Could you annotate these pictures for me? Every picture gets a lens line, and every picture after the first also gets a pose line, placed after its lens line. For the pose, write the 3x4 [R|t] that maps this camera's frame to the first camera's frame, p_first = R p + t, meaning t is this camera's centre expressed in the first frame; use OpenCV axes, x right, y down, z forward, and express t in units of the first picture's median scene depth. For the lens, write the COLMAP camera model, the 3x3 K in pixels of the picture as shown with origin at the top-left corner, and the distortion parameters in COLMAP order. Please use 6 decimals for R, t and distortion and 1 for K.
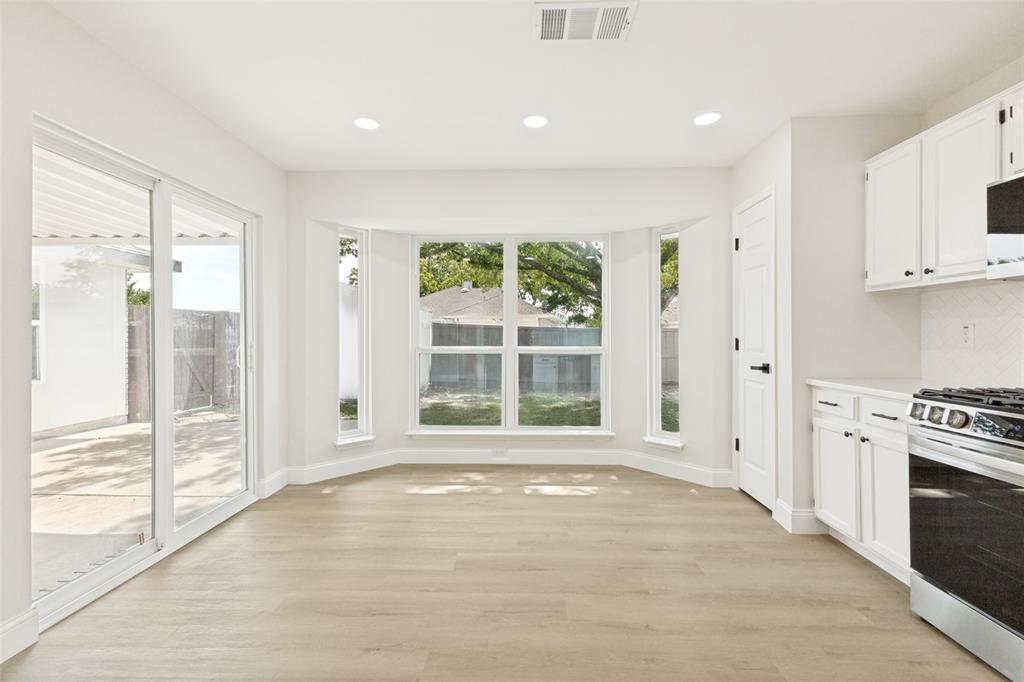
lens RADIAL K [[442.4, 0, 516.0], [0, 442.4, 335.4], [0, 0, 1]] dist [0.014417, -0.000355]
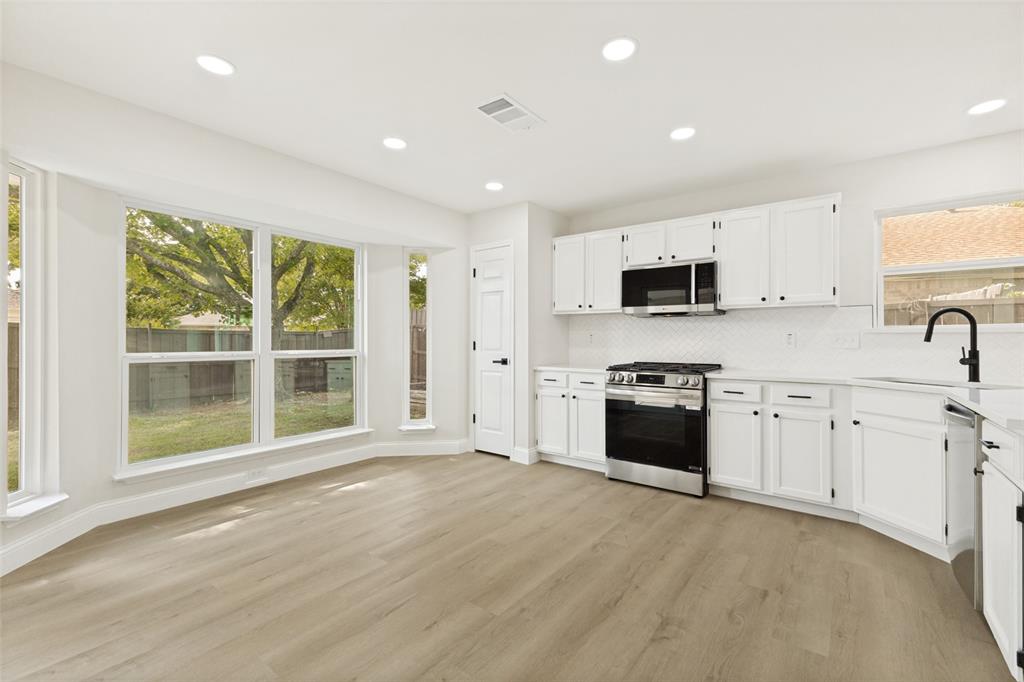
lens RADIAL K [[443.1, 0, 512.0], [0, 443.1, 341.0], [0, 0, 1]] dist [0.018801, -0.007156]
pose [[0.590328, -0.001128, 0.807163, -0.687980], [-0.003385, 0.999987, 0.003873, -0.000208], [-0.807157, -0.005019, 0.590316, 0.122346]]
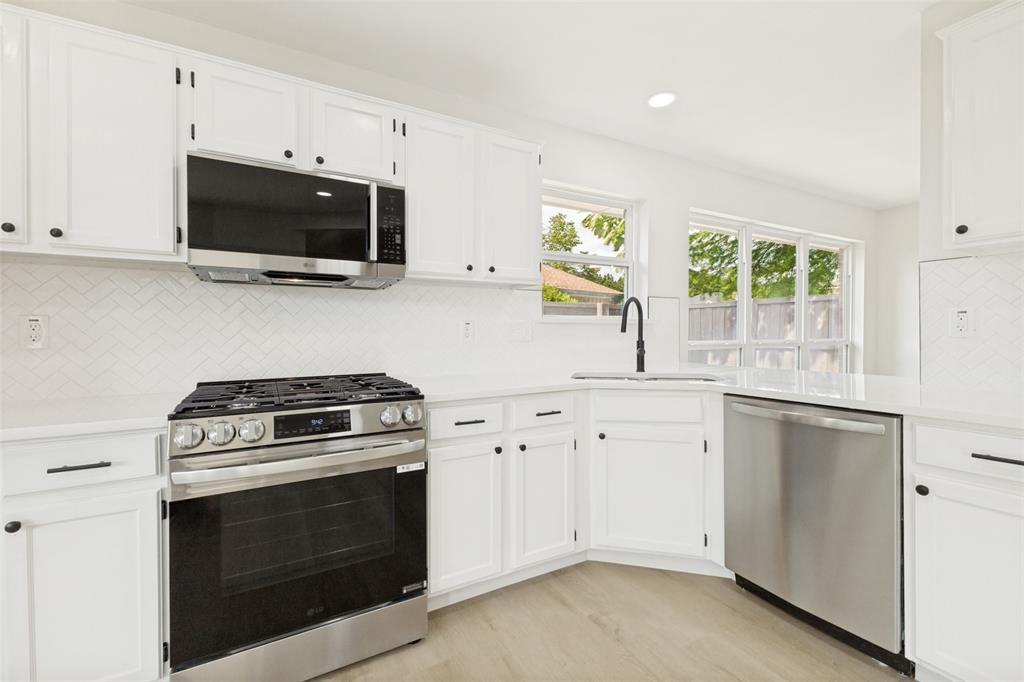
lens RADIAL K [[442.4, 0, 516.0], [0, 442.4, 335.4], [0, 0, 1]] dist [0.014417, -0.000355]
pose [[-0.510672, -0.004877, 0.859762, 0.013096], [0.000728, 0.999981, 0.006105, 0.002266], [-0.859775, 0.003744, -0.510659, 0.638075]]
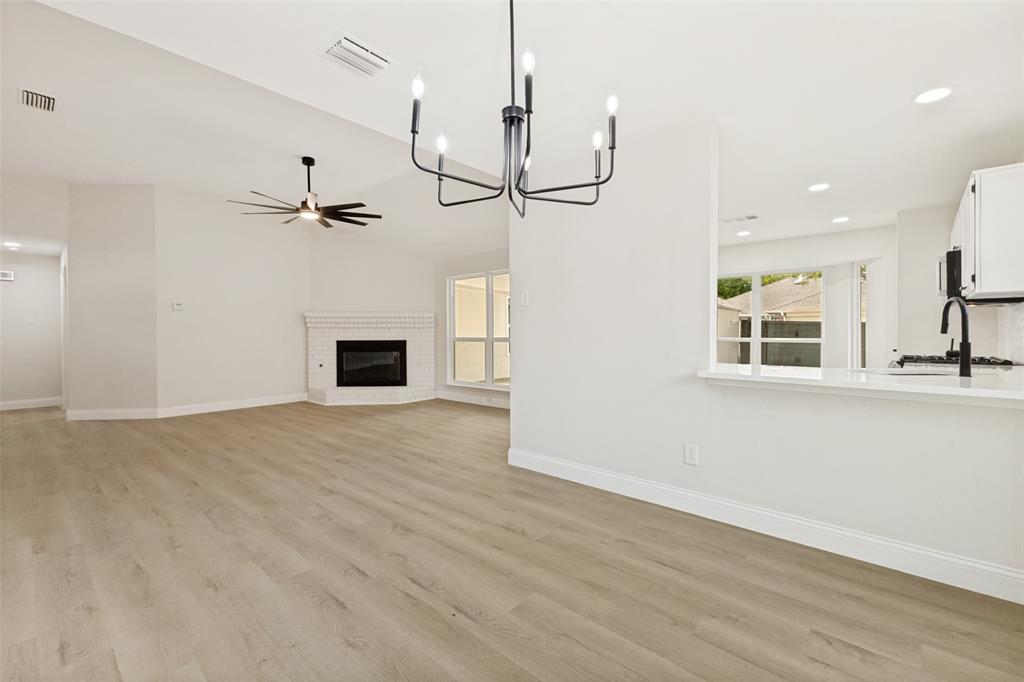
lens RADIAL K [[443.1, 0, 512.0], [0, 443.1, 341.0], [0, 0, 1]] dist [0.018801, -0.007156]
pose [[0.759407, 0.011684, -0.650511, 0.614755], [0.003099, 0.999762, 0.021574, -0.004881], [0.650608, -0.018399, 0.759191, -1.429675]]
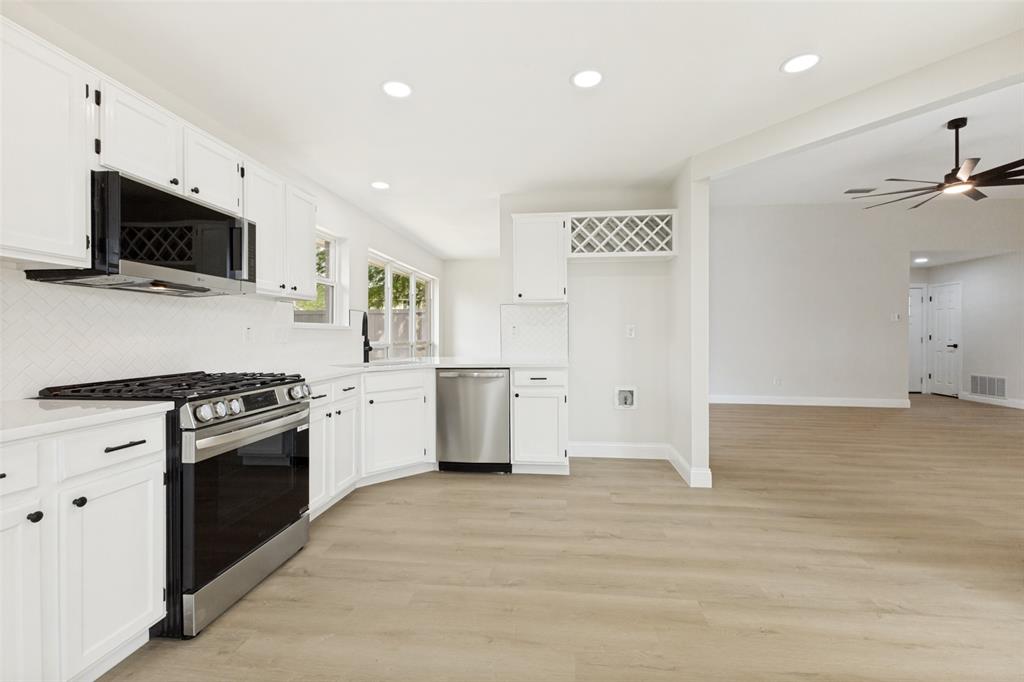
lens RADIAL K [[442.4, 0, 516.0], [0, 442.4, 335.4], [0, 0, 1]] dist [0.014417, -0.000355]
pose [[-0.996264, 0.003543, 0.086284, 0.106411], [0.003461, 0.999993, -0.001102, 0.004293], [-0.086288, -0.000800, -0.996270, 1.318439]]
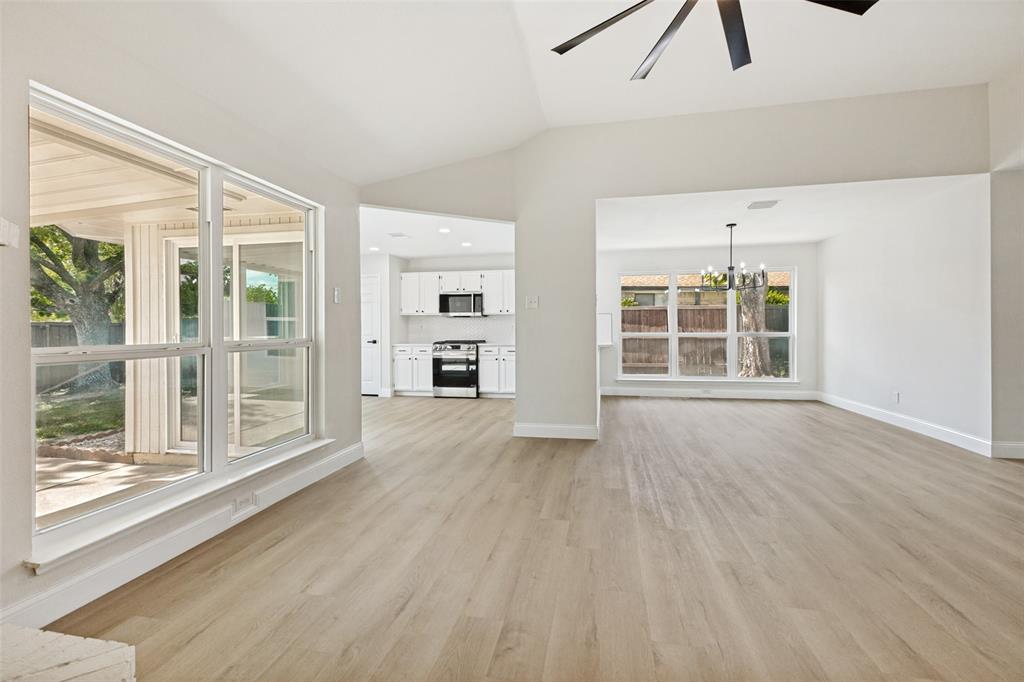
lens RADIAL K [[442.4, 0, 516.0], [0, 442.4, 335.4], [0, 0, 1]] dist [0.014417, -0.000355]
pose [[0.168746, -0.011561, 0.985592, -2.104950], [0.002312, 0.999933, 0.011333, 0.010103], [-0.985657, 0.000366, 0.168761, -0.300119]]
